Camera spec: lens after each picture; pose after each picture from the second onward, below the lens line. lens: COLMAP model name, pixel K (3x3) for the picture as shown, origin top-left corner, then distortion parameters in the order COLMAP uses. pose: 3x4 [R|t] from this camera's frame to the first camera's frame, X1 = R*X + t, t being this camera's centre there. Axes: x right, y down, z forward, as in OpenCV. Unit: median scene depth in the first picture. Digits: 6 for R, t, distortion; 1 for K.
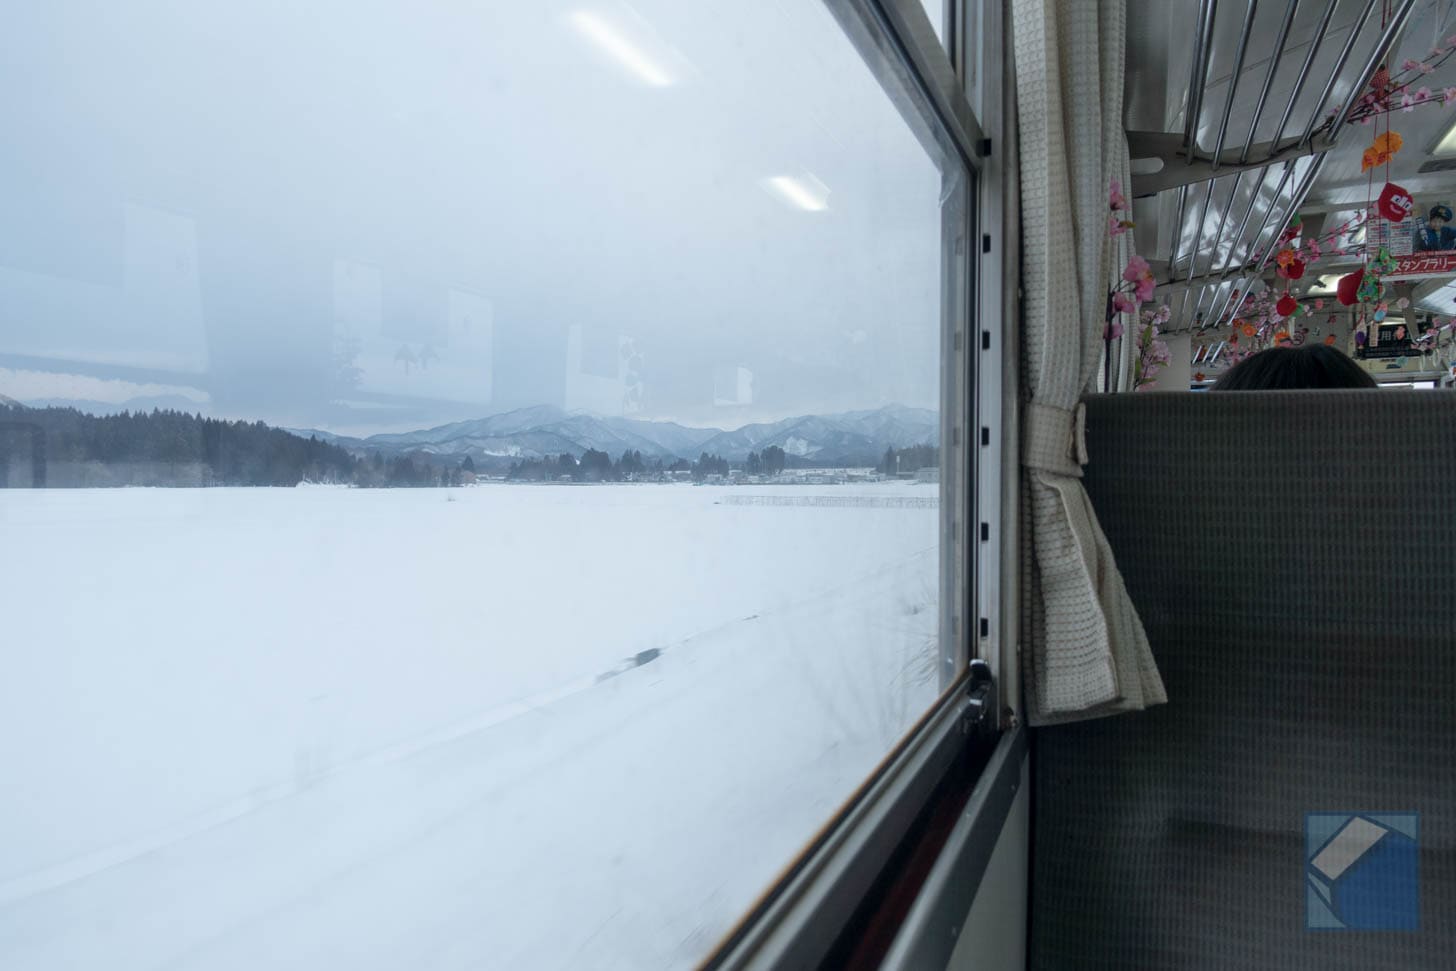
lens RADIAL K [[998.4, 0, 728.0], [0, 998.4, 485.5], [0, 0, 1]] dist [-0.004620, -0.003666]
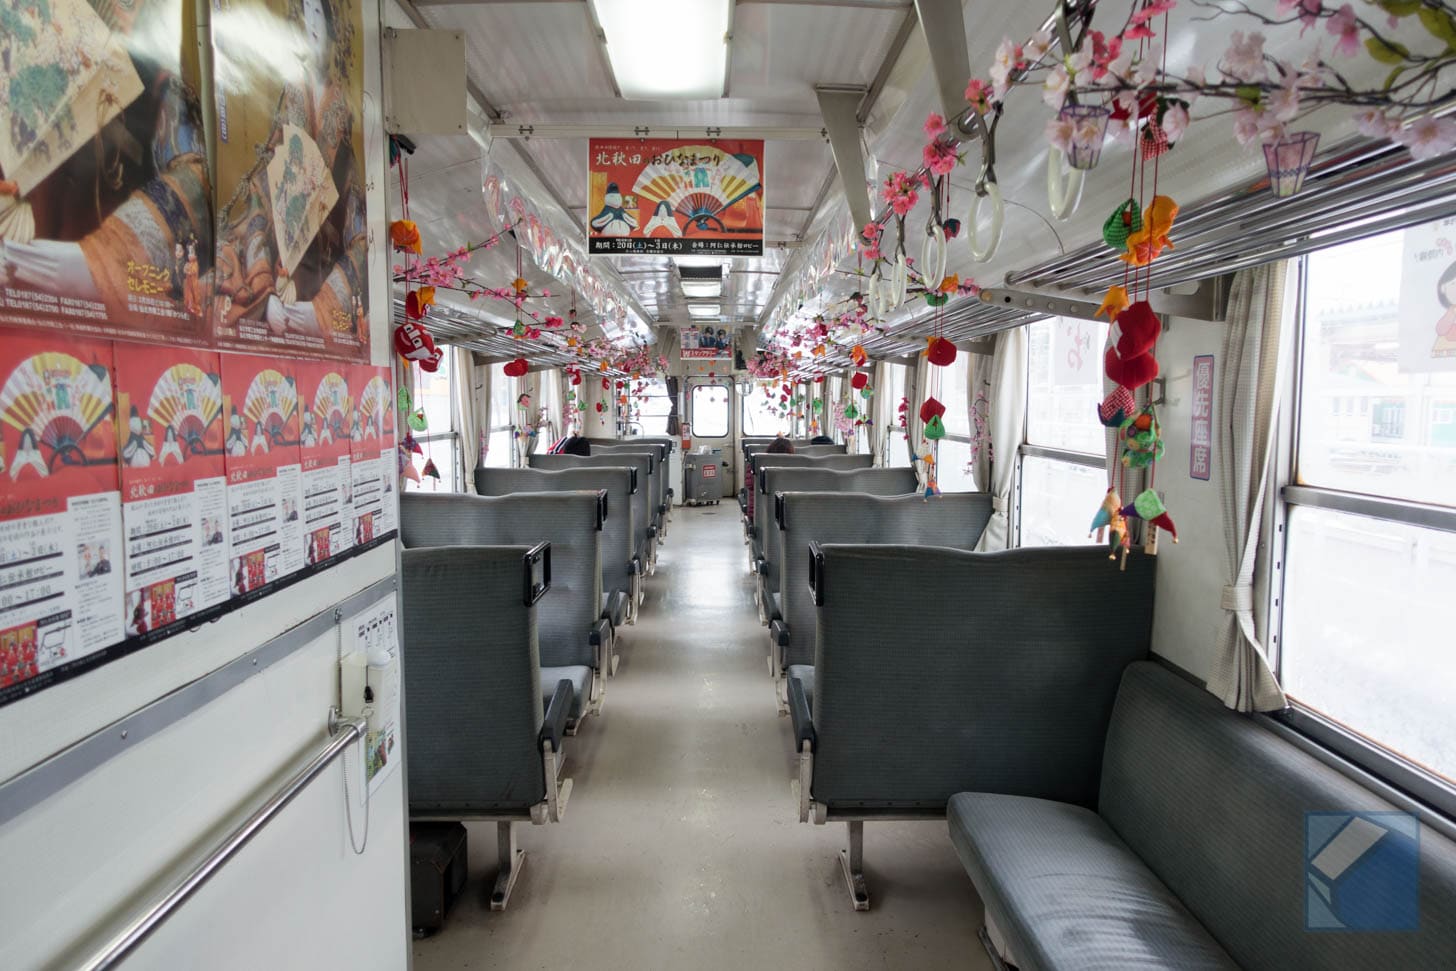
lens RADIAL K [[998.4, 0, 728.0], [0, 998.4, 485.5], [0, 0, 1]] dist [-0.004620, -0.003666]
pose [[0.917862, -0.034524, 0.395394, -0.673821], [0.008532, 0.997696, 0.067309, -0.410243], [-0.396807, -0.058407, 0.916042, -5.461761]]
